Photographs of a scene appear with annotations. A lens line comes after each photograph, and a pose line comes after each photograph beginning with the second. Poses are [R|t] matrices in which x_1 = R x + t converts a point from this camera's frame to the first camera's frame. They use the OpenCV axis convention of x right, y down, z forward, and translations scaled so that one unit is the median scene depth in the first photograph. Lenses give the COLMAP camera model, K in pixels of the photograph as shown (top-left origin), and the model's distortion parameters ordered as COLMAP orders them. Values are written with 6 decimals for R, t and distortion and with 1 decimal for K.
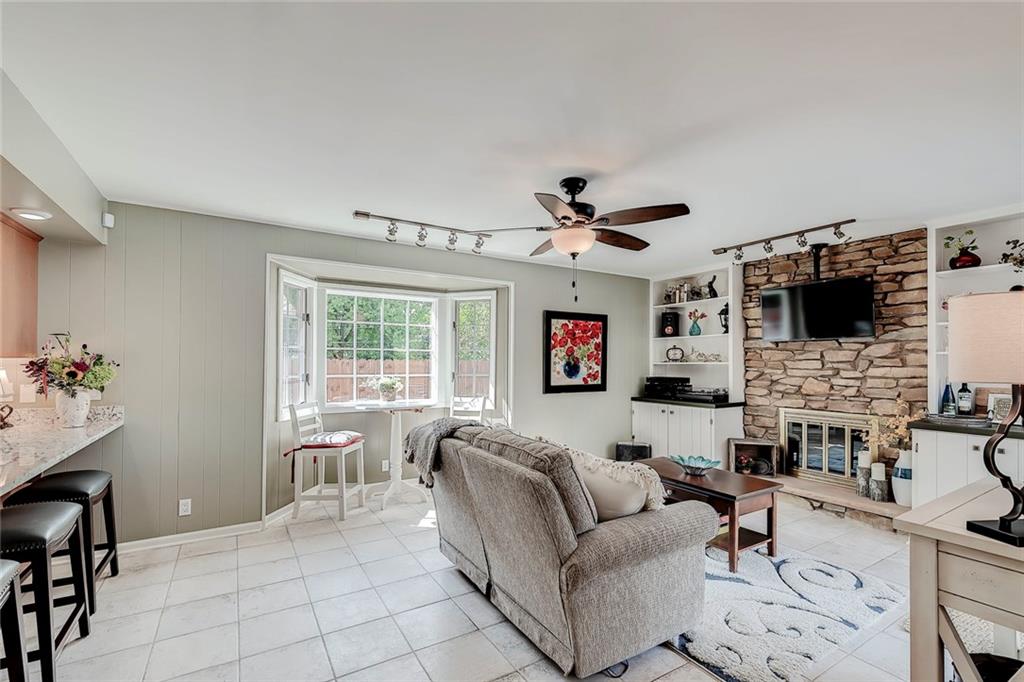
lens RADIAL K [[449.6, 0, 512.6], [0, 449.6, 362.1], [0, 0, 1]] dist [0.000139, -0.000193]
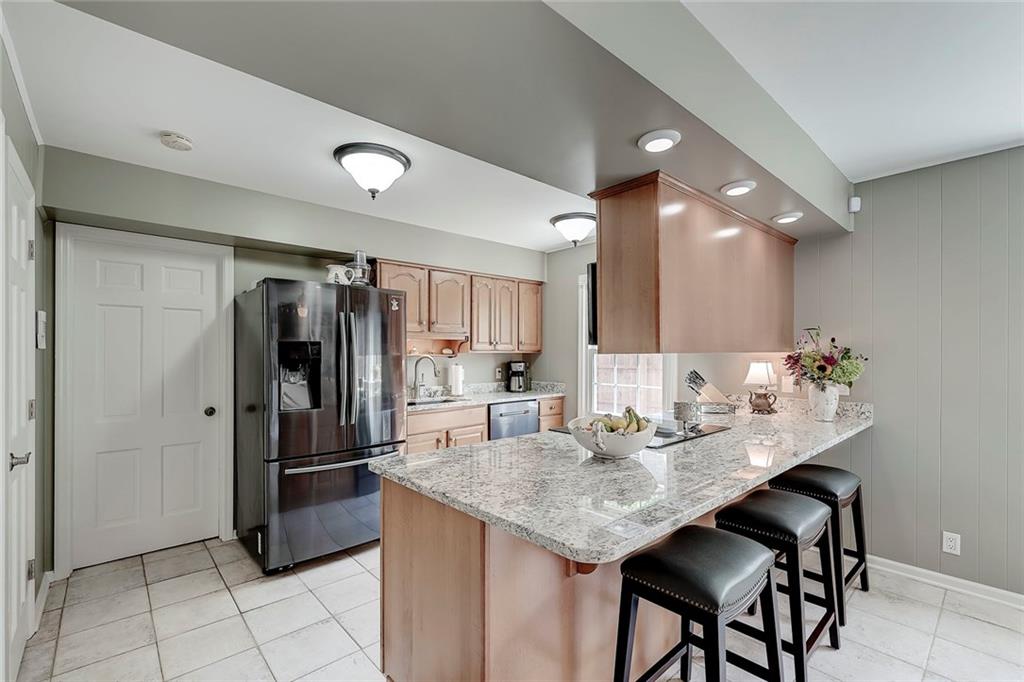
lens RADIAL K [[449.6, 0, 502.1], [0, 449.6, 351.2], [0, 0, 1]] dist [0.000139, -0.000193]
pose [[0.169520, -0.010740, -0.985468, -0.076148], [0.000302, 0.999941, -0.010846, 0.000070], [0.985527, 0.001541, 0.169513, 0.086021]]
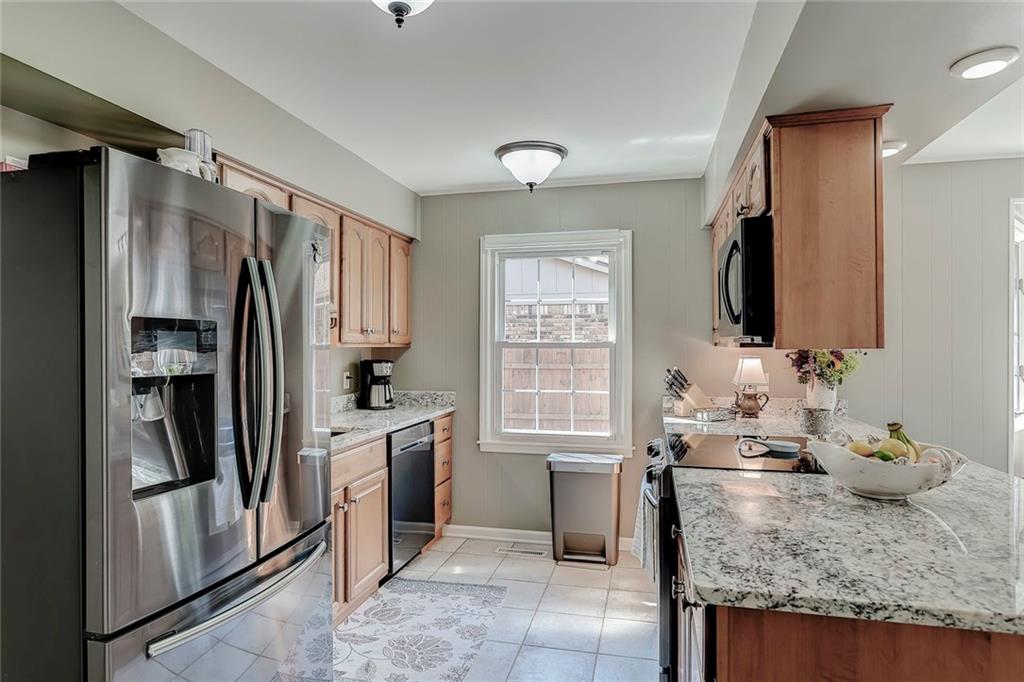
lens RADIAL K [[583.9, 0, 507.3], [0, 583.9, 349.1], [0, 0, 1]] dist [-0.006544, 0.001013]
pose [[0.703555, -0.003463, -0.710632, -0.400937], [0.004352, 0.999990, -0.000564, -0.003456], [0.710627, -0.002696, 0.703563, -0.208210]]
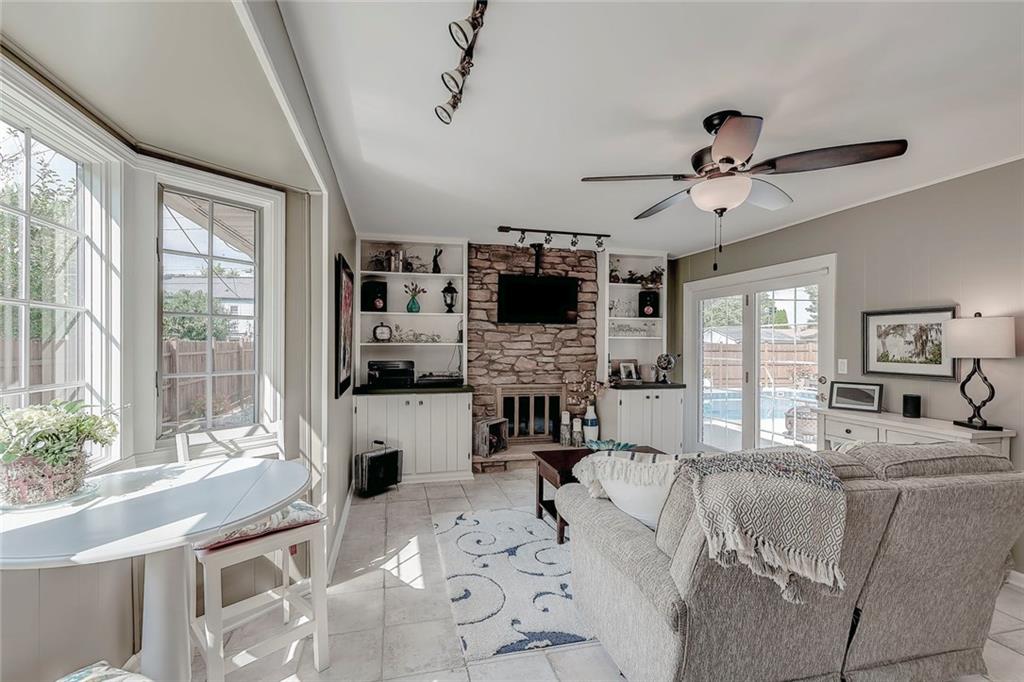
lens RADIAL K [[449.6, 0, 509.4], [0, 449.6, 343.7], [0, 0, 1]] dist [0.000139, -0.000193]
pose [[0.300277, -0.004271, 0.953842, -0.503985], [-0.003484, 0.999978, 0.005575, -0.005730], [-0.953846, -0.004997, 0.300256, 0.755783]]
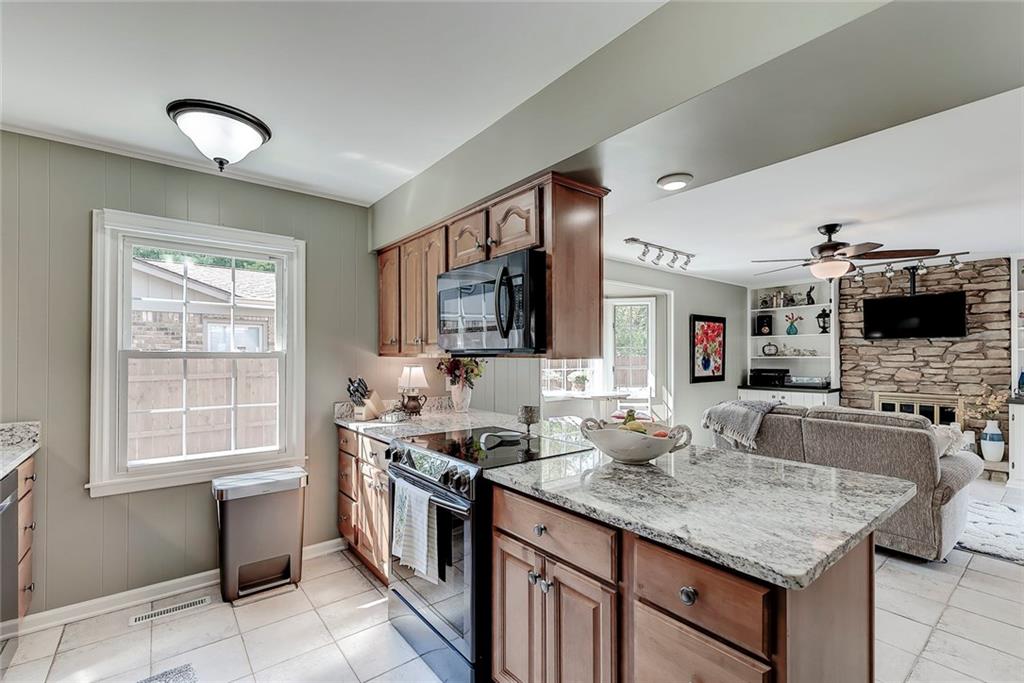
lens RADIAL K [[449.6, 0, 506.7], [0, 449.6, 356.4], [0, 0, 1]] dist [0.000139, -0.000193]
pose [[0.992946, -0.005532, 0.118438, -0.691072], [0.005571, 0.999984, 0.000004, -0.005948], [-0.118436, 0.000656, 0.992961, -0.167074]]
